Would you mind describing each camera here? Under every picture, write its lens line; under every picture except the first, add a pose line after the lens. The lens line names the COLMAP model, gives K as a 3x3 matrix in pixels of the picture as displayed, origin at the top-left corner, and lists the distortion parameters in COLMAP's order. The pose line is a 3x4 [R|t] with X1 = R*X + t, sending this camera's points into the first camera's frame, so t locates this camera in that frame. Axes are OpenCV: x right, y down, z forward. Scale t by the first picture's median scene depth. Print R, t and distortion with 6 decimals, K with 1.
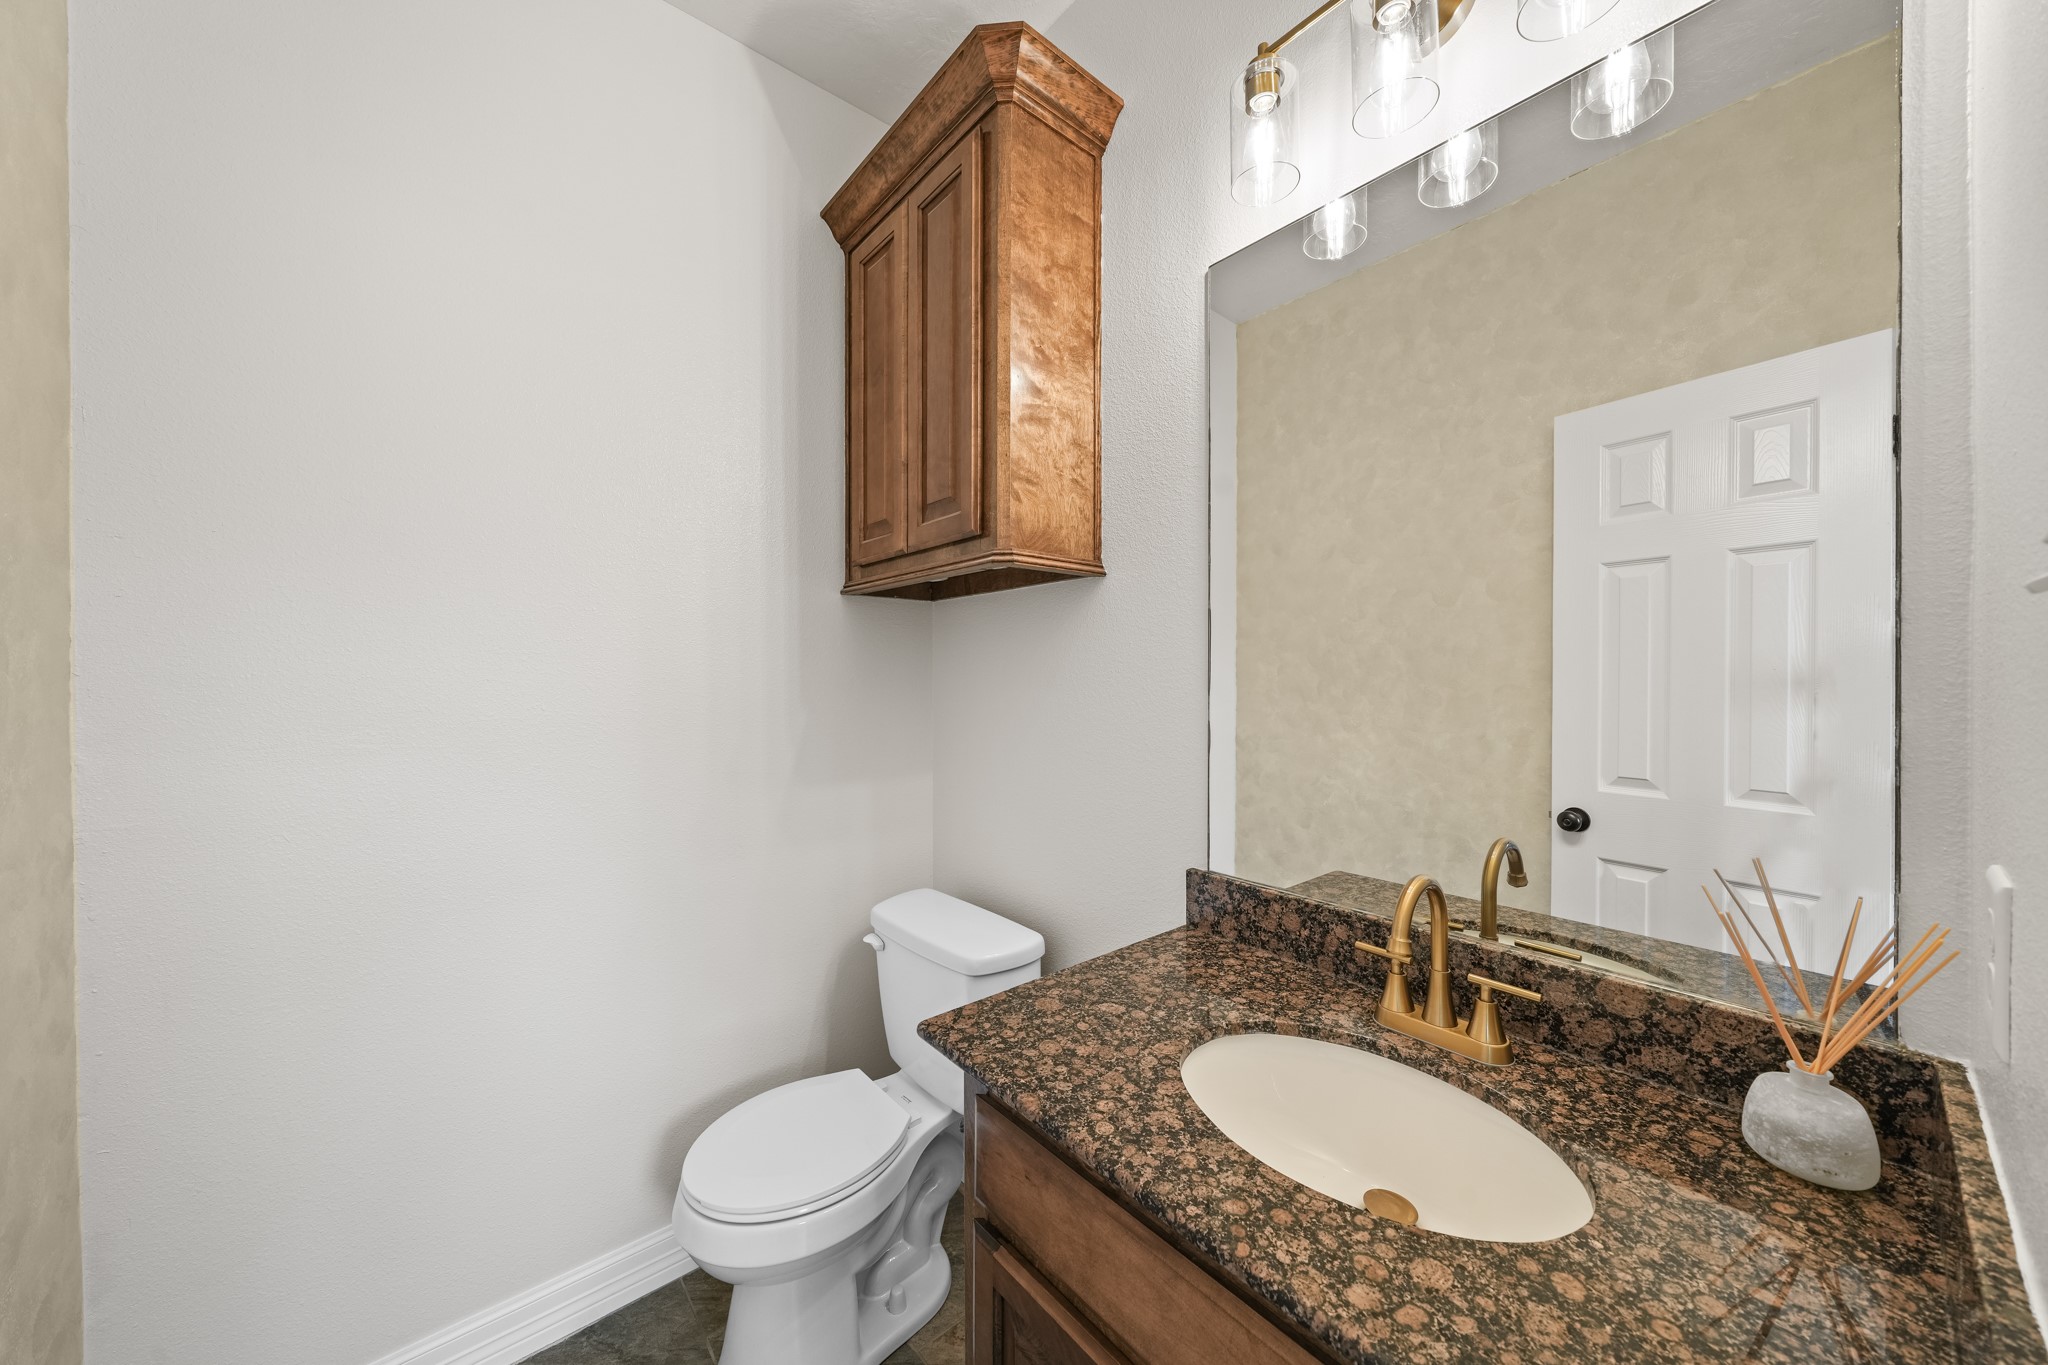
lens RADIAL K [[702.0, 0, 1019.2], [0, 702.0, 674.5], [0, 0, 1]] dist [-0.000278, -0.000109]
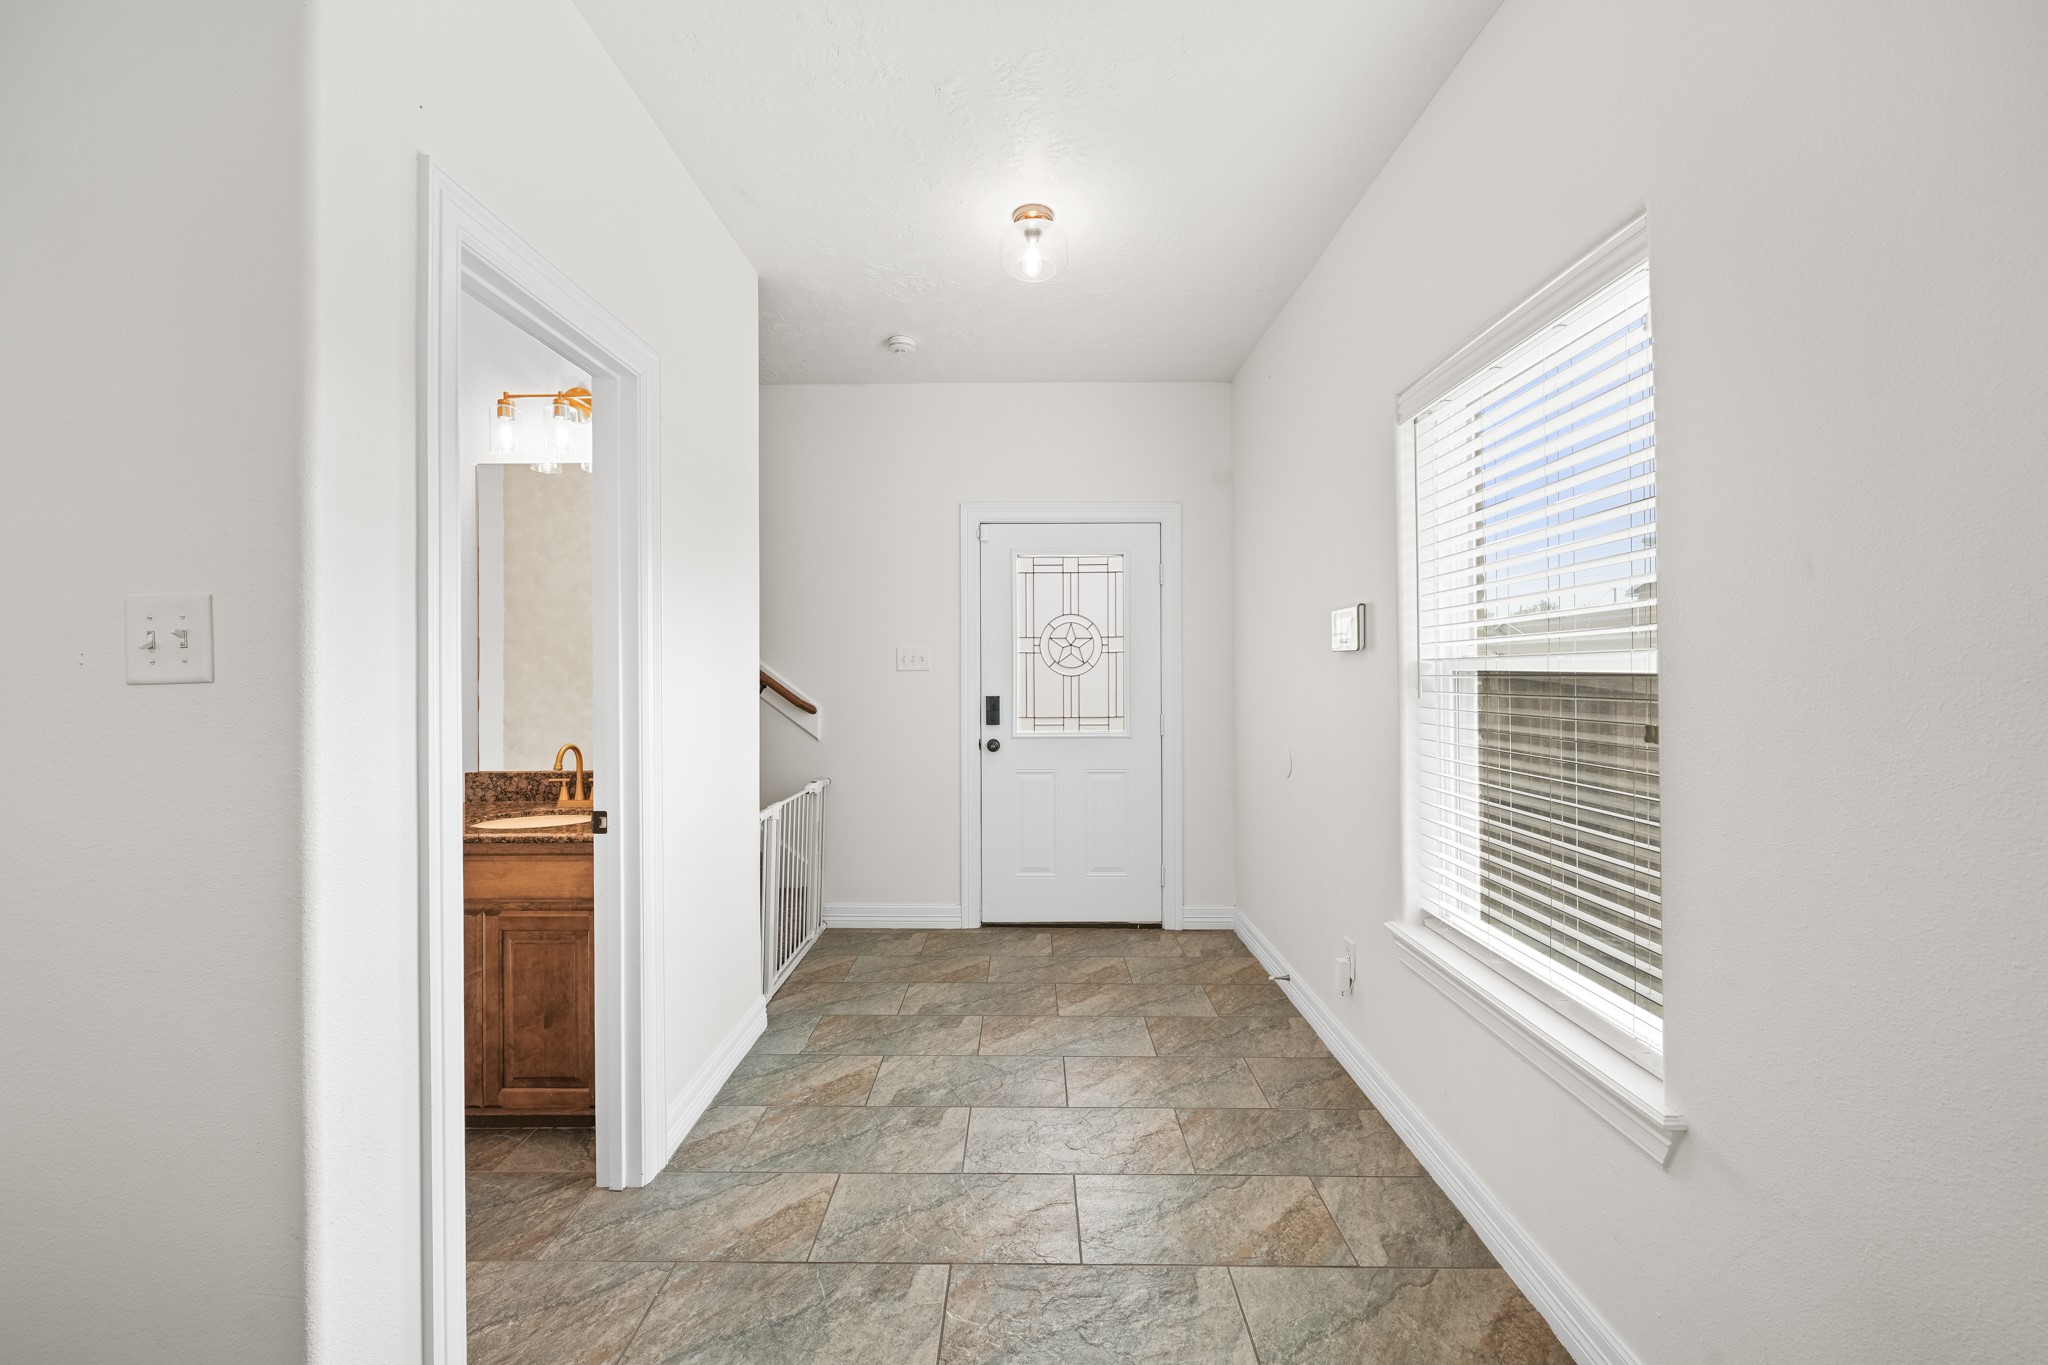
lens RADIAL K [[790.9, 0, 1029.3], [0, 790.9, 667.6], [0, 0, 1]] dist [-0.001780, -0.000113]
pose [[0.642775, 0.001020, 0.766055, -0.441924], [0.003654, 0.999984, -0.004397, 0.008841], [-0.766047, 0.005625, 0.642760, -1.635296]]
